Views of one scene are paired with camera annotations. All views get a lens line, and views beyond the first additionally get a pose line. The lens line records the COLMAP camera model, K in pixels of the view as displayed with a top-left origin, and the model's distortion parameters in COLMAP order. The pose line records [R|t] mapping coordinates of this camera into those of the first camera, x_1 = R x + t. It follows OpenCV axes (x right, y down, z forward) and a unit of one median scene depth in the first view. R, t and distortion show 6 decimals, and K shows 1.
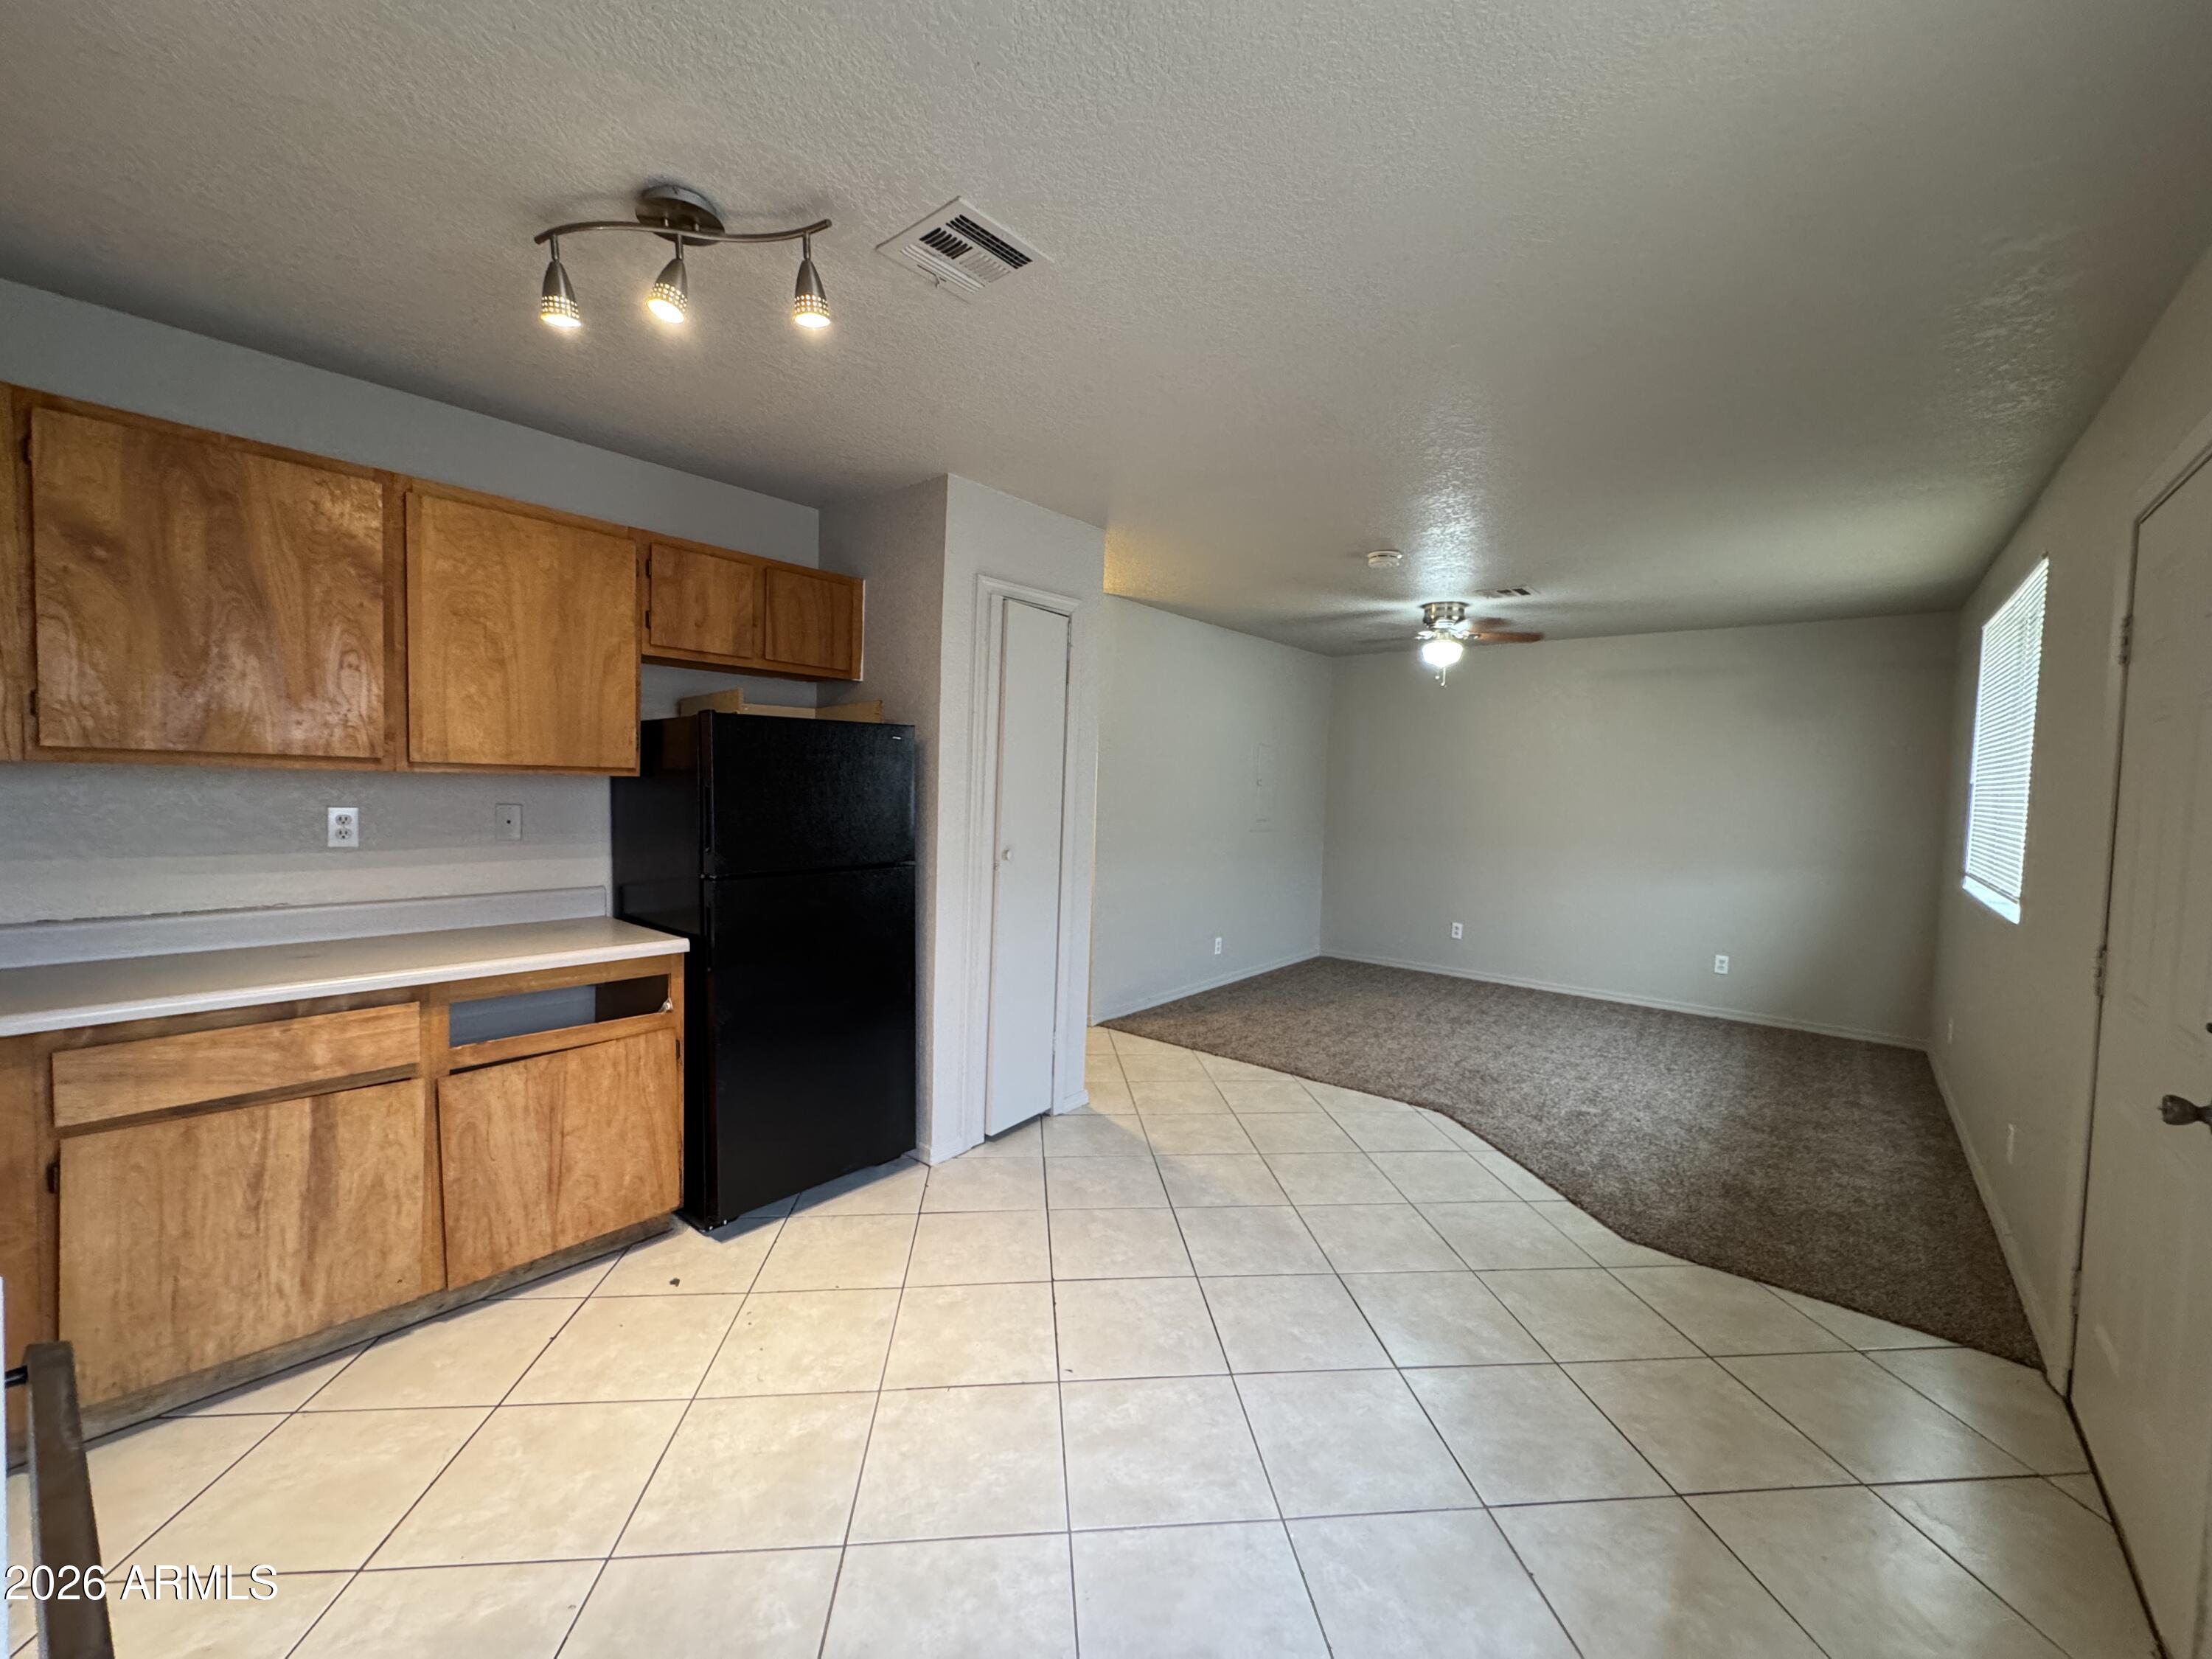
lens RADIAL K [[880.8, 0, 1104.6], [0, 880.8, 834.7], [0, 0, 1]] dist [-0.004753, 0.001276]
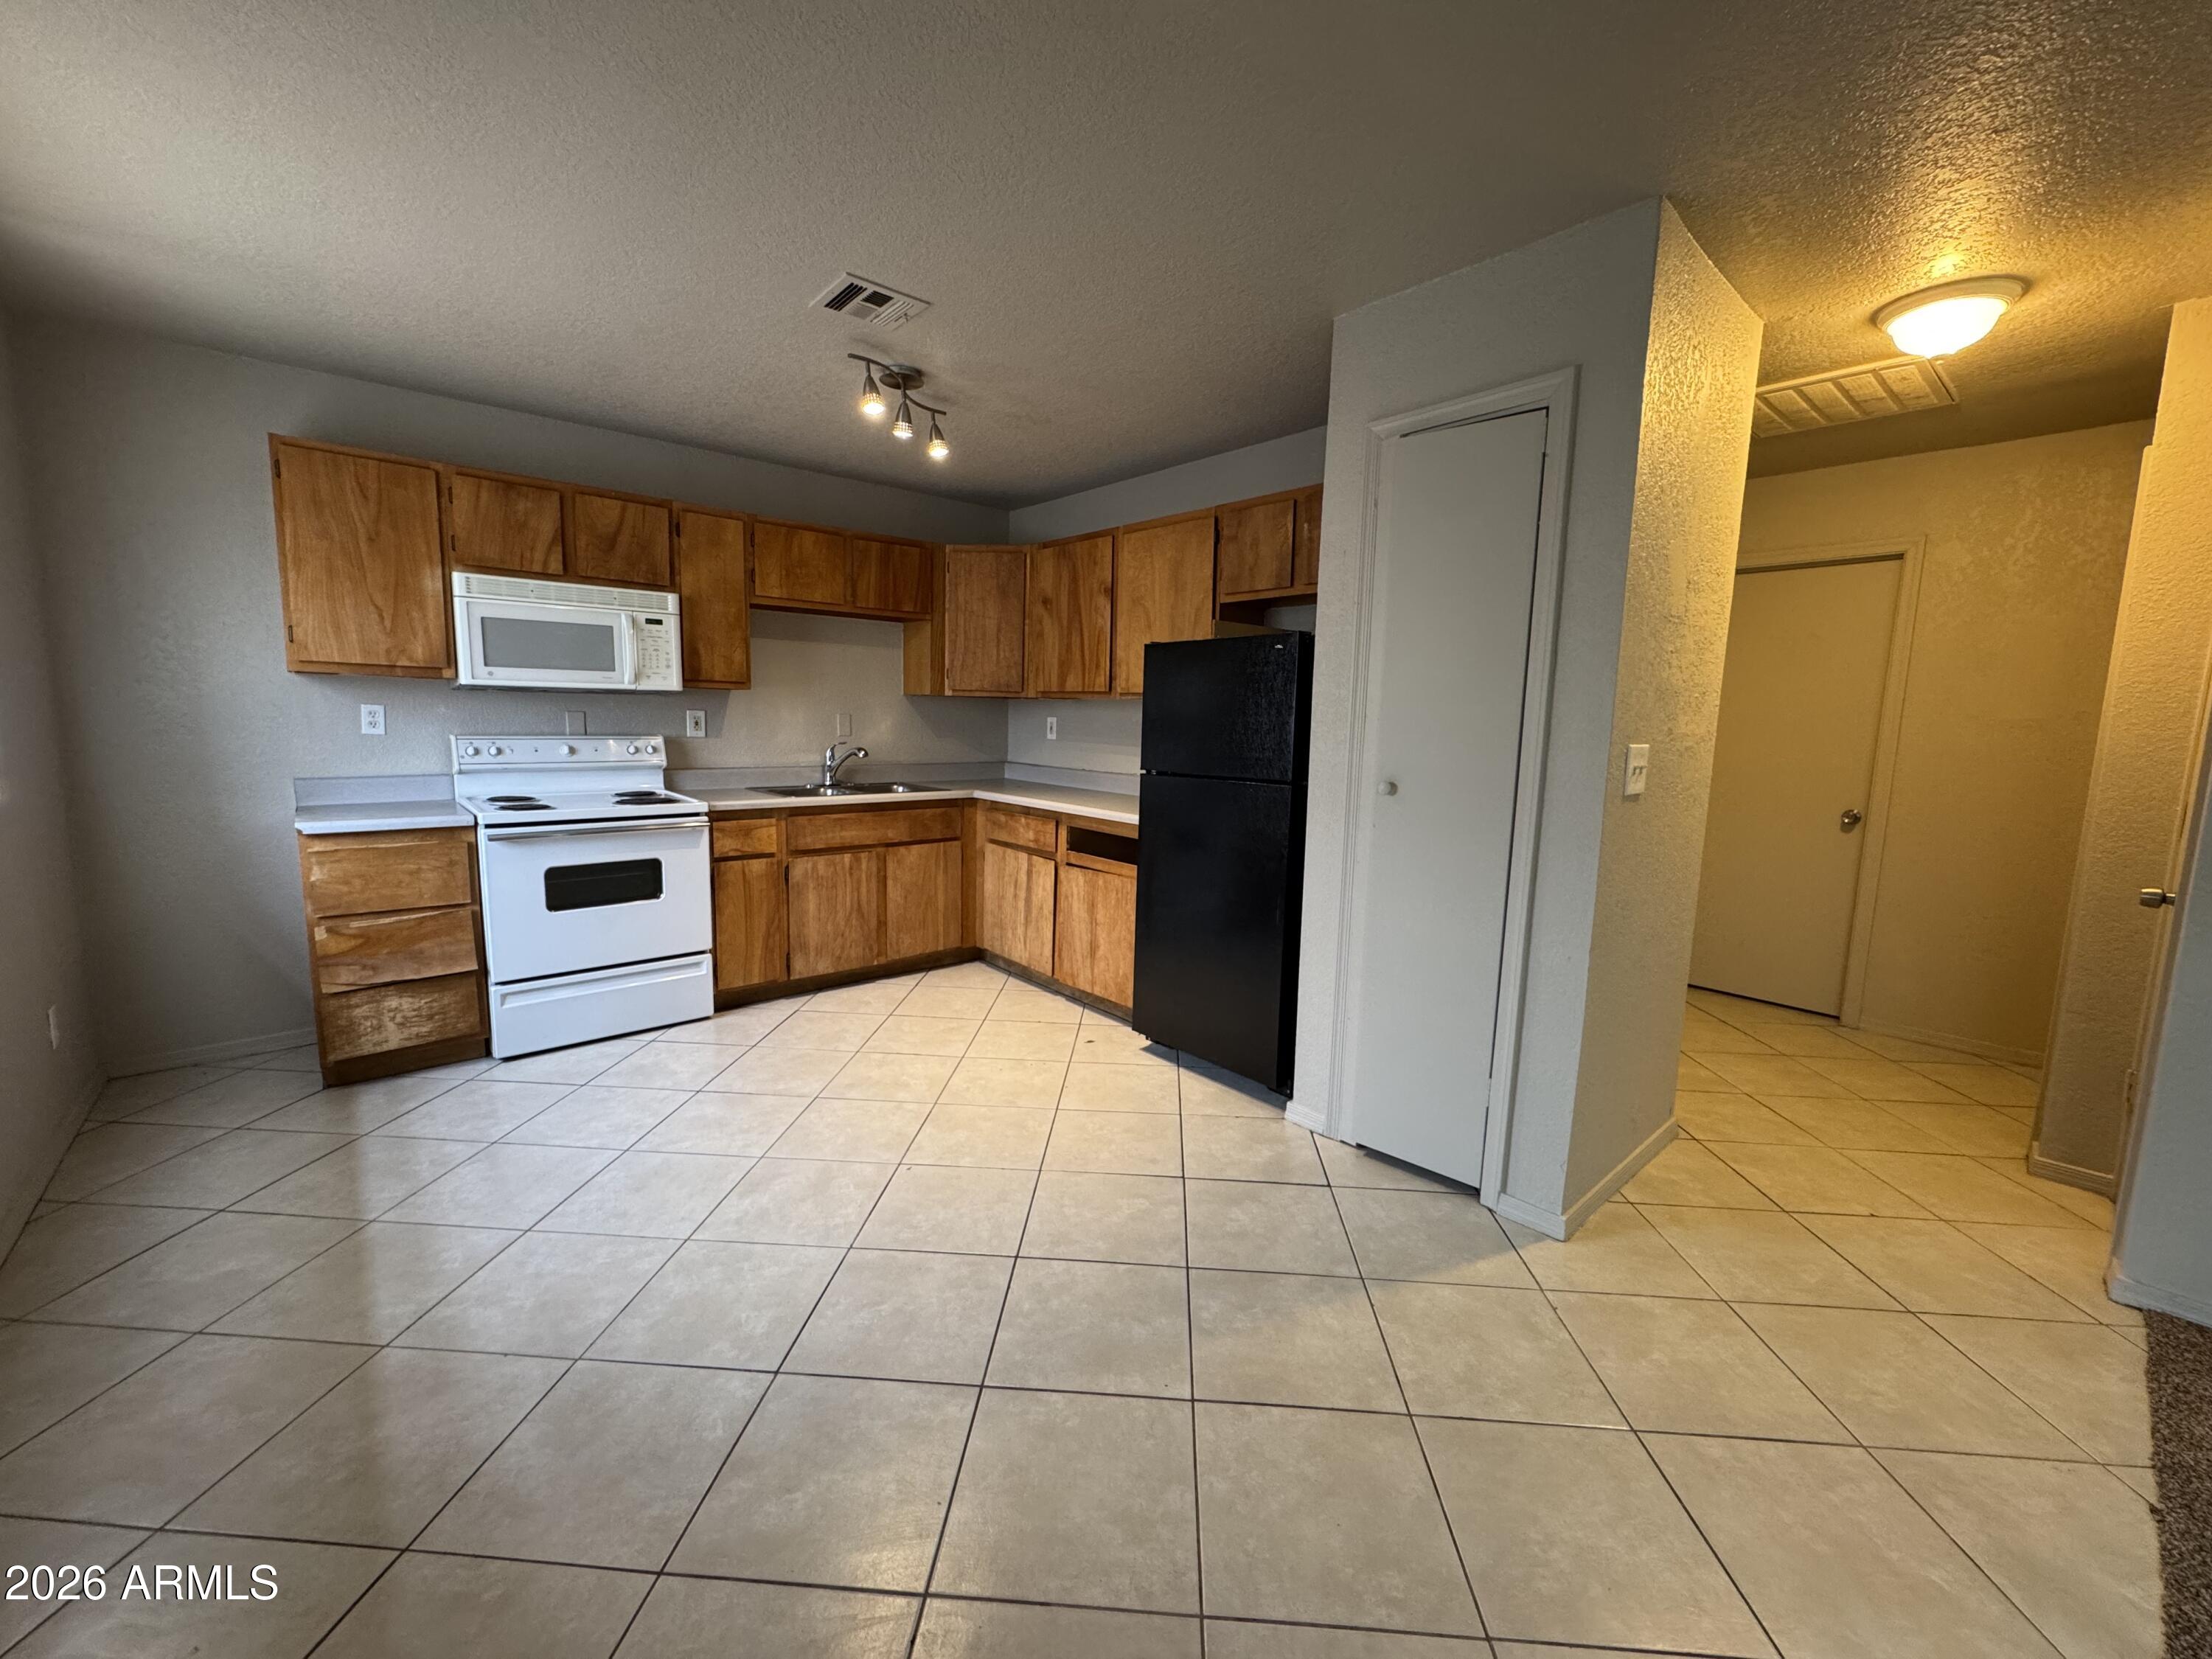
lens RADIAL K [[880.8, 0, 1106.1], [0, 880.8, 832.7], [0, 0, 1]] dist [-0.004753, 0.001276]
pose [[-0.160613, 0.100597, -0.981878, 1.005134], [-0.084444, 0.989745, 0.115216, -0.007847], [0.983398, 0.101419, -0.150471, 1.333962]]
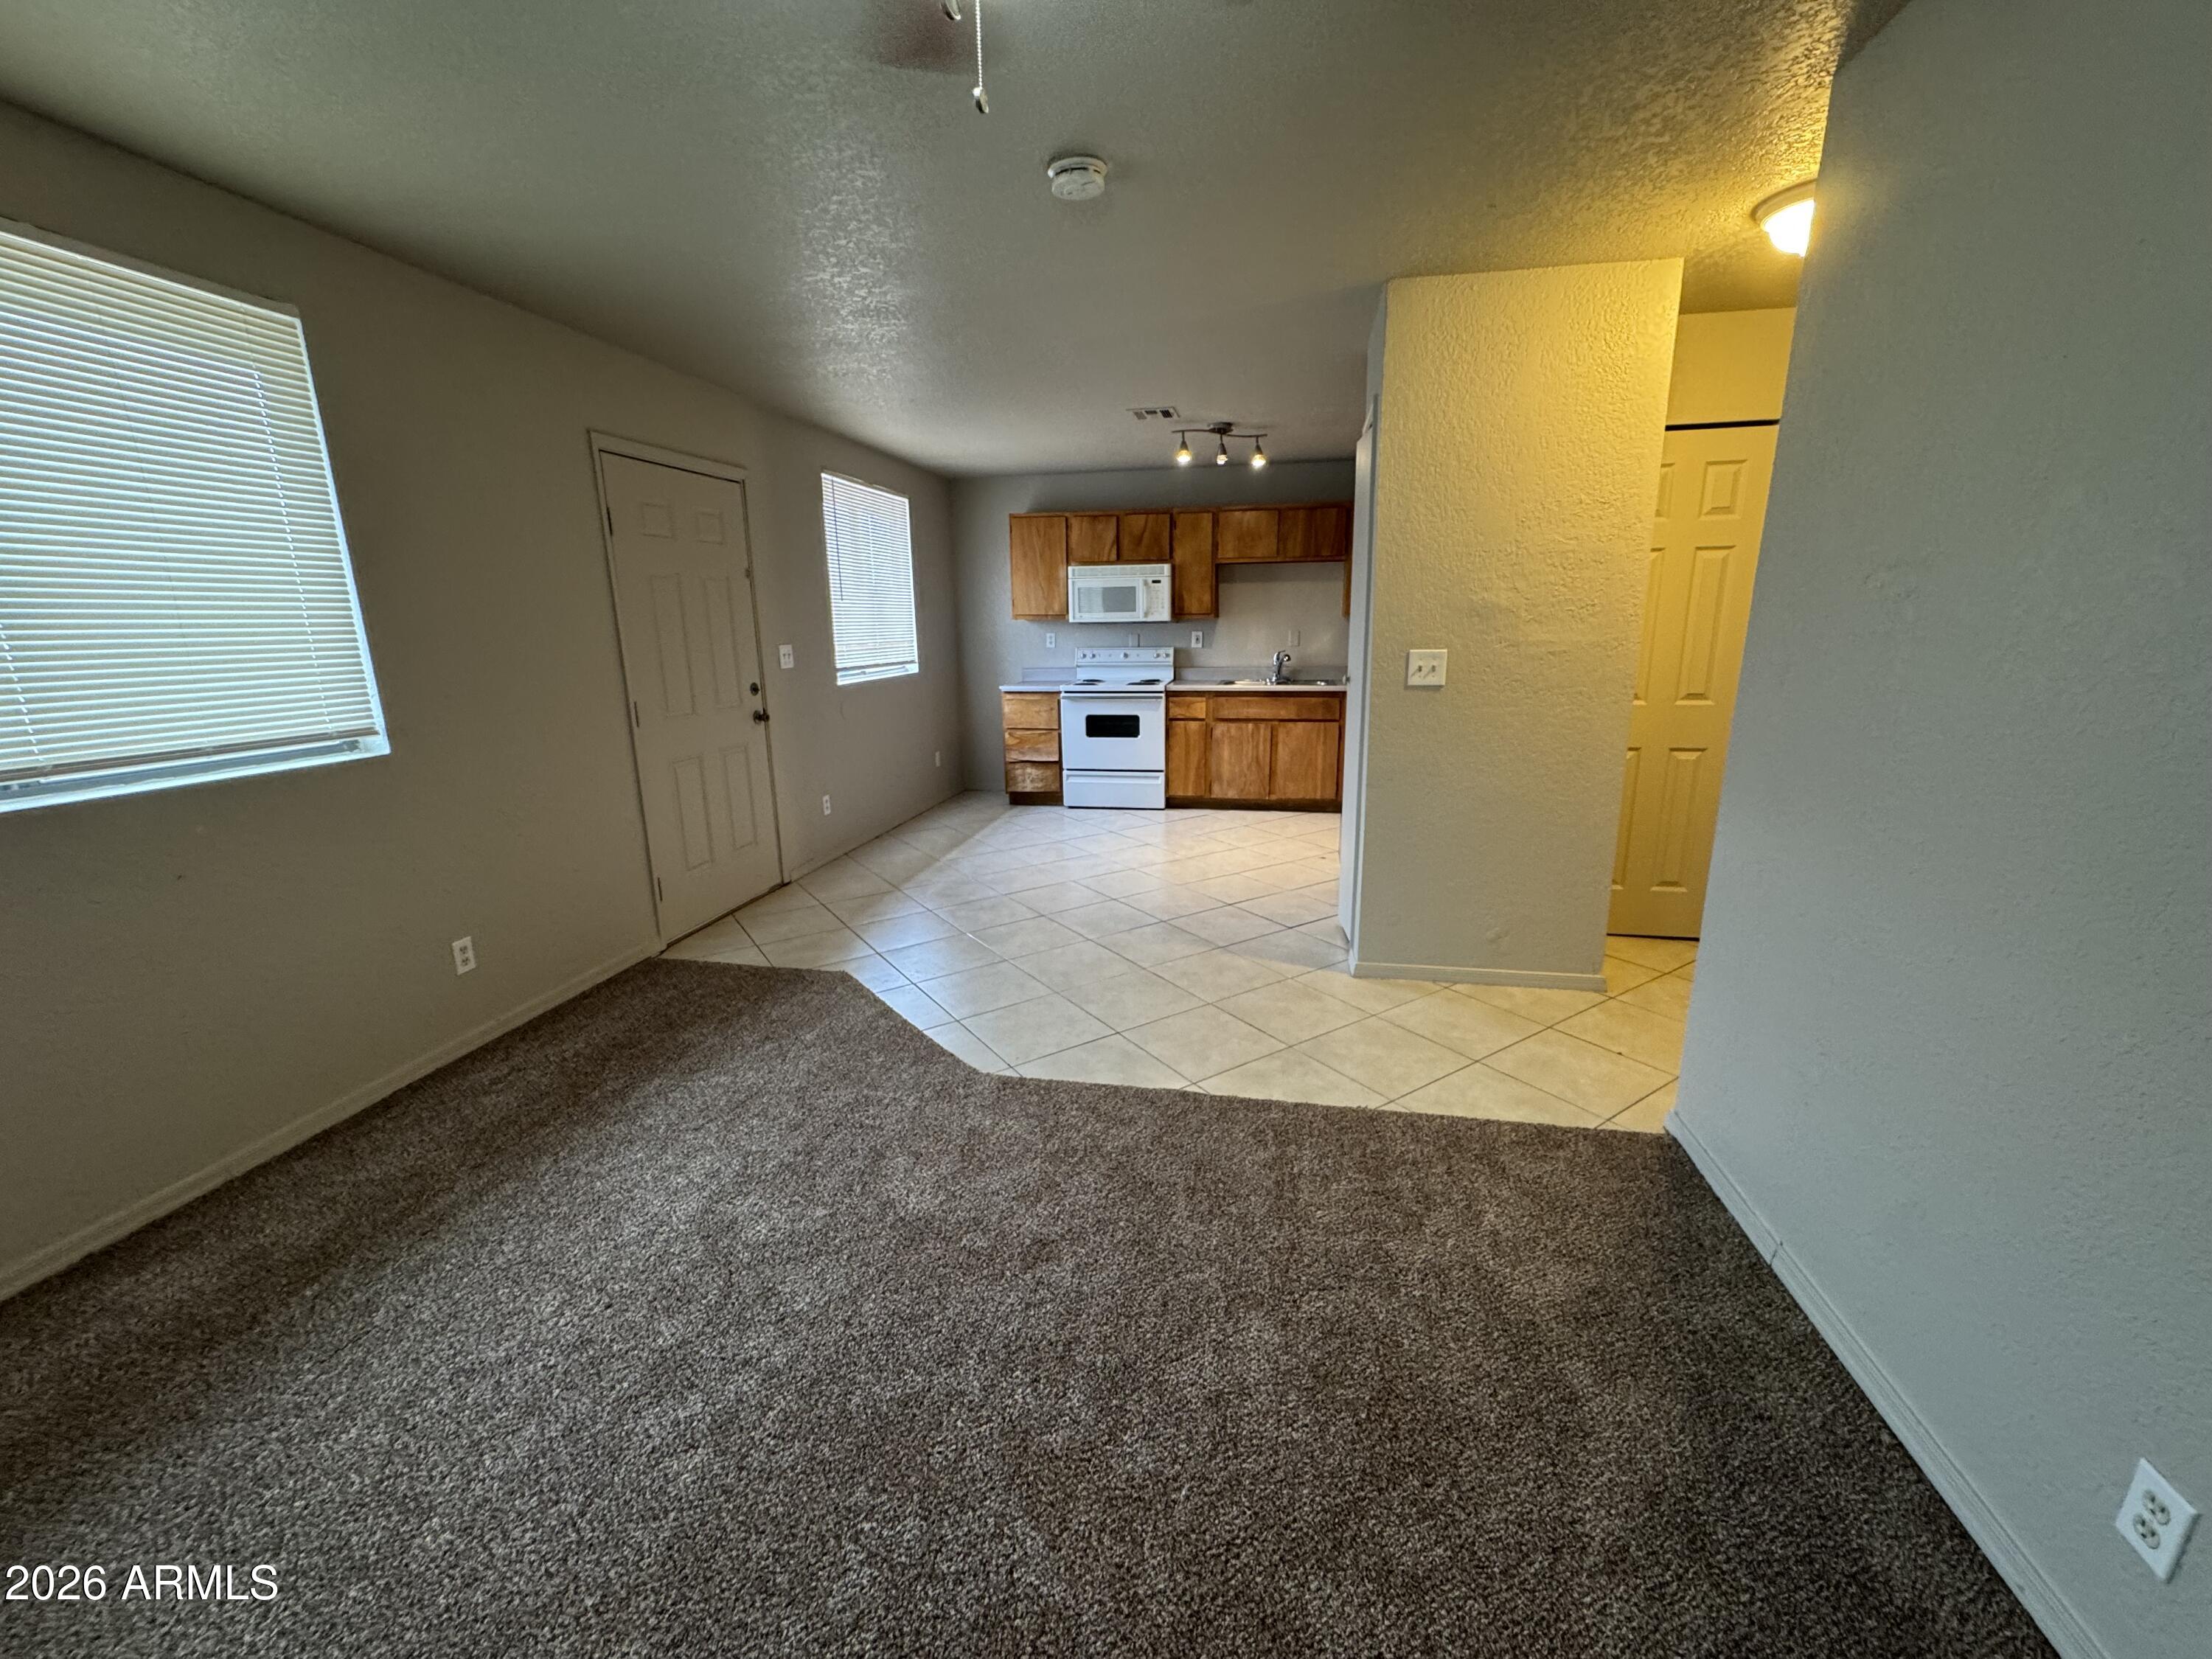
lens RADIAL K [[880.8, 0, 1098.1], [0, 880.8, 828.7], [0, 0, 1]] dist [-0.004753, 0.001276]
pose [[-0.884862, 0.094329, -0.456203, 1.063414], [-0.036422, 0.962279, 0.269615, -0.129916], [0.464427, 0.255188, -0.848049, 2.804072]]
